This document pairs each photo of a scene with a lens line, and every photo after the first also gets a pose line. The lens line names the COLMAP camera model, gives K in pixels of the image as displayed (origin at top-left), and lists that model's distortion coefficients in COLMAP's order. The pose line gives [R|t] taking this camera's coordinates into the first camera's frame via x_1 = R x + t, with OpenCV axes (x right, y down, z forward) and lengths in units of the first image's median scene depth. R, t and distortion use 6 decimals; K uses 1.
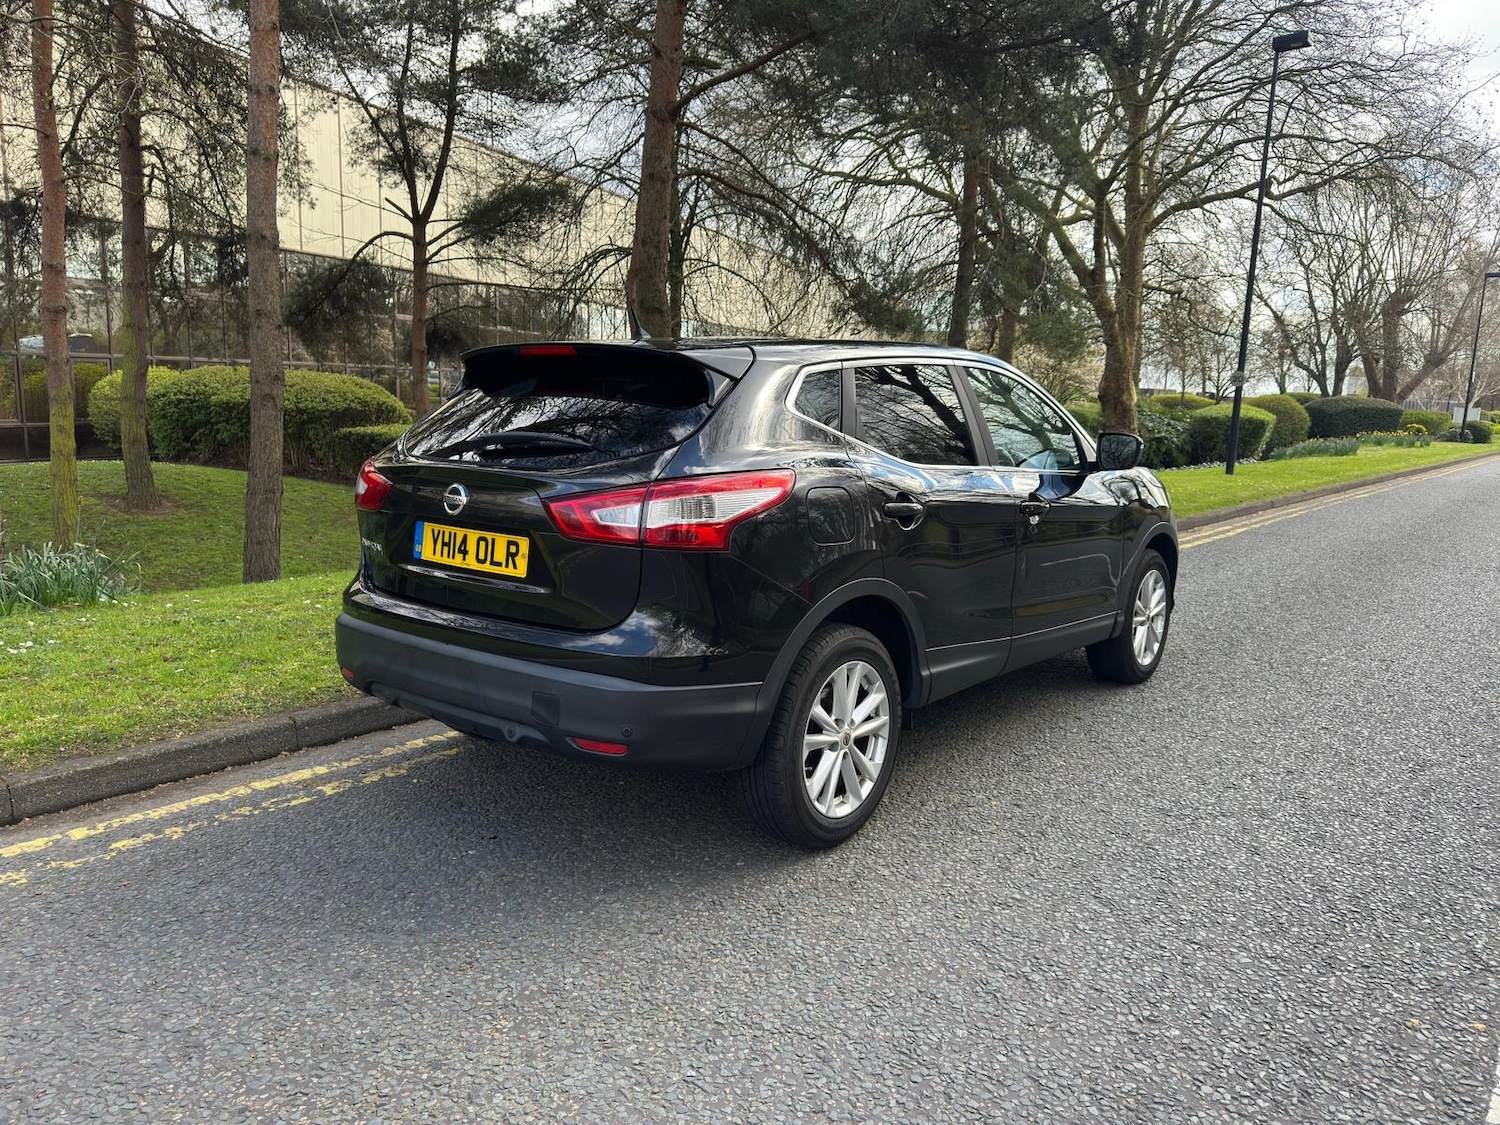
lens RADIAL K [[1029.3, 0, 745.5], [0, 1029.3, 576.5], [0, 0, 1]] dist [0.046949, -0.039600]
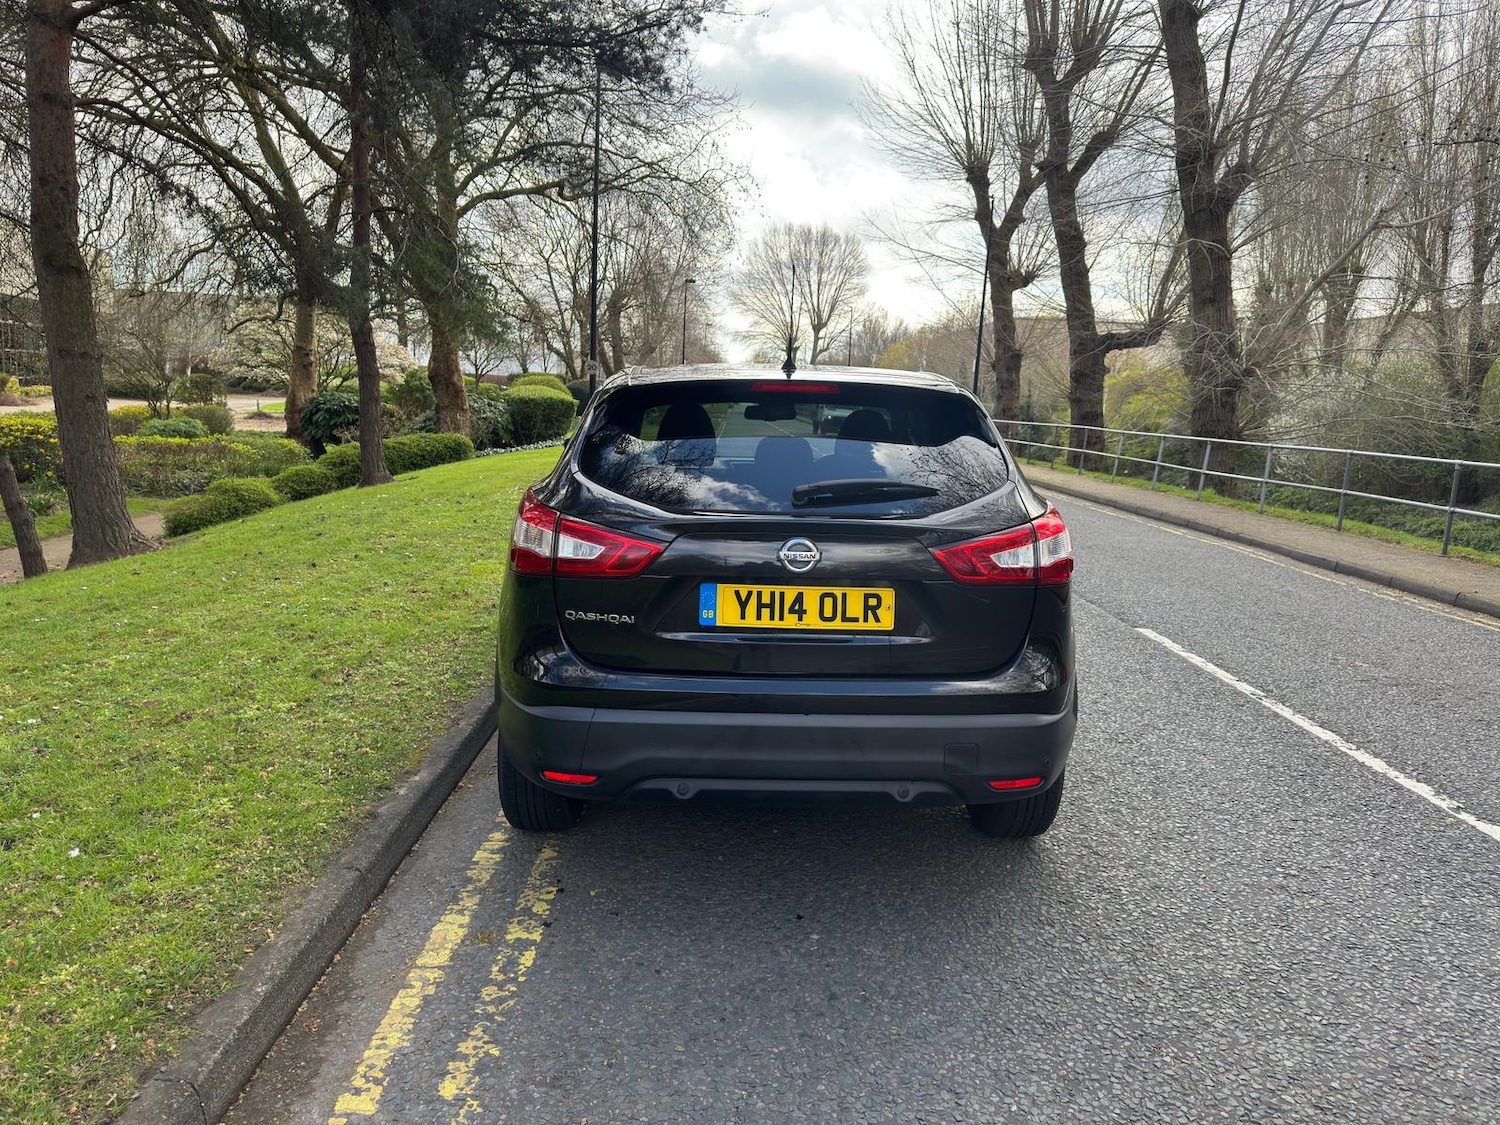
lens RADIAL K [[1041.7, 0, 761.5], [0, 1041.7, 552.3], [0, 0, 1]] dist [0.046515, -0.043077]
pose [[0.755169, -0.092097, 0.649028, -0.865680], [0.091881, 0.995179, 0.034309, -0.107567], [-0.649059, 0.033724, 0.759990, 0.308014]]
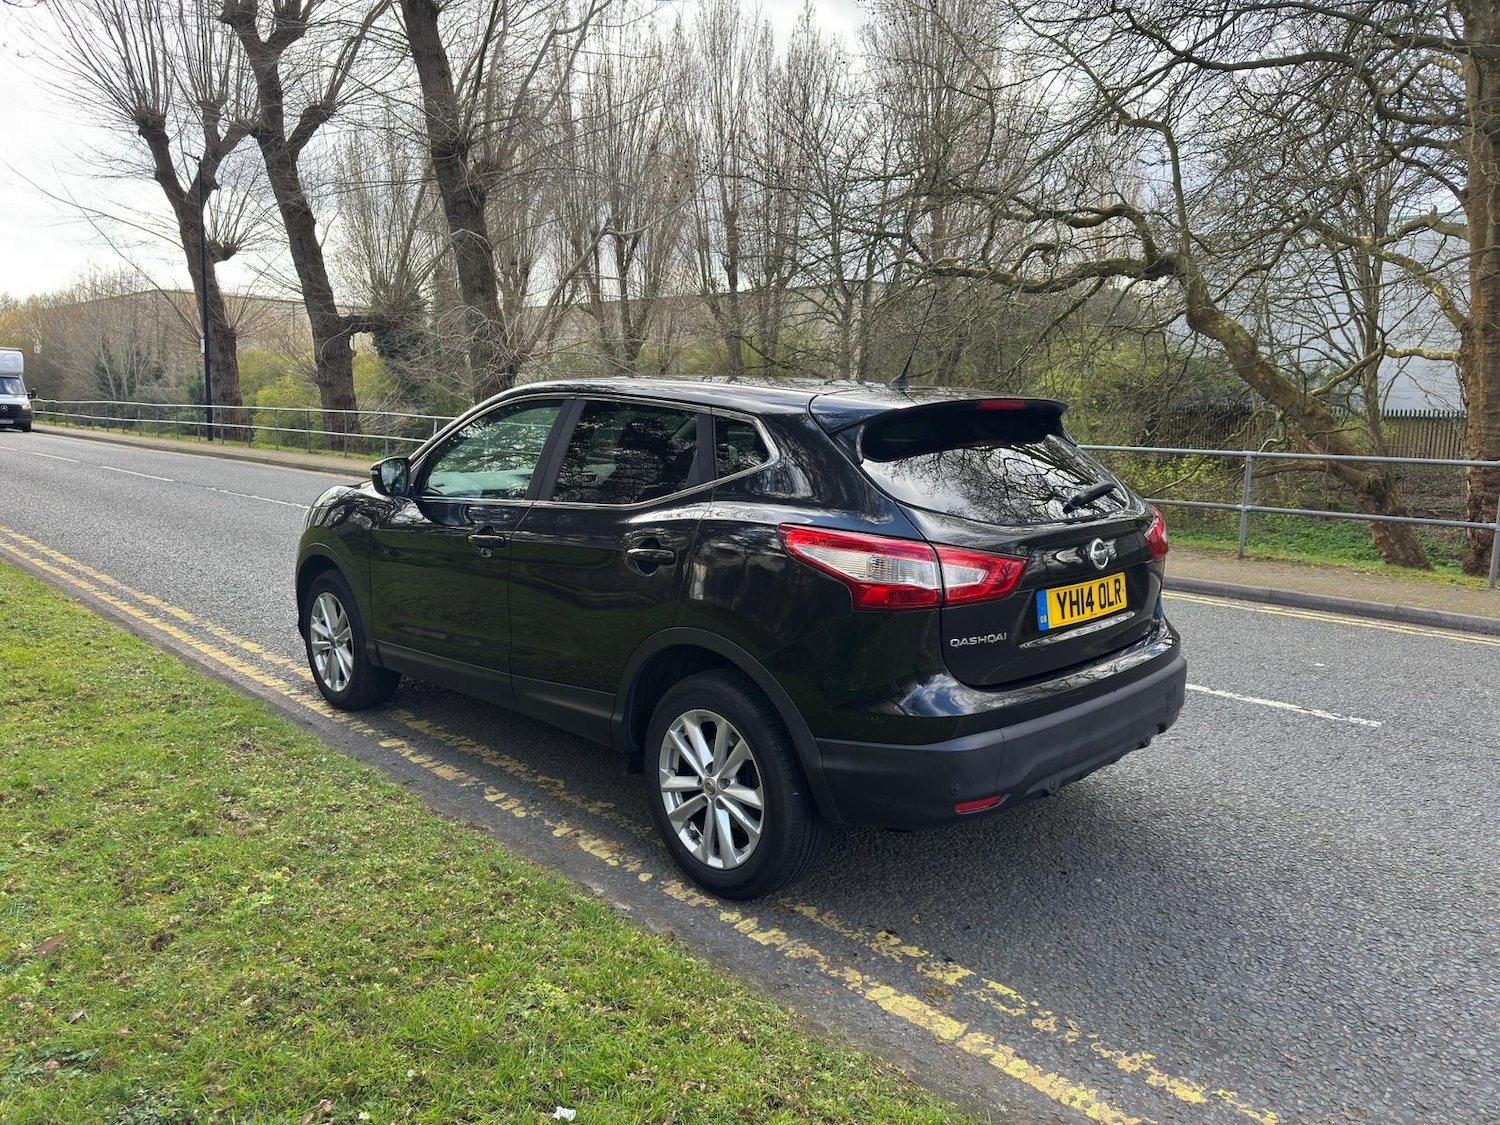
lens RADIAL K [[1038.1, 0, 755.7], [0, 1038.1, 551.4], [0, 0, 1]] dist [0.043817, -0.039867]
pose [[0.131988, -0.165805, 0.977286, -1.287997], [0.157709, 0.976866, 0.144434, -0.270168], [-0.978625, 0.135064, 0.155084, 1.124134]]
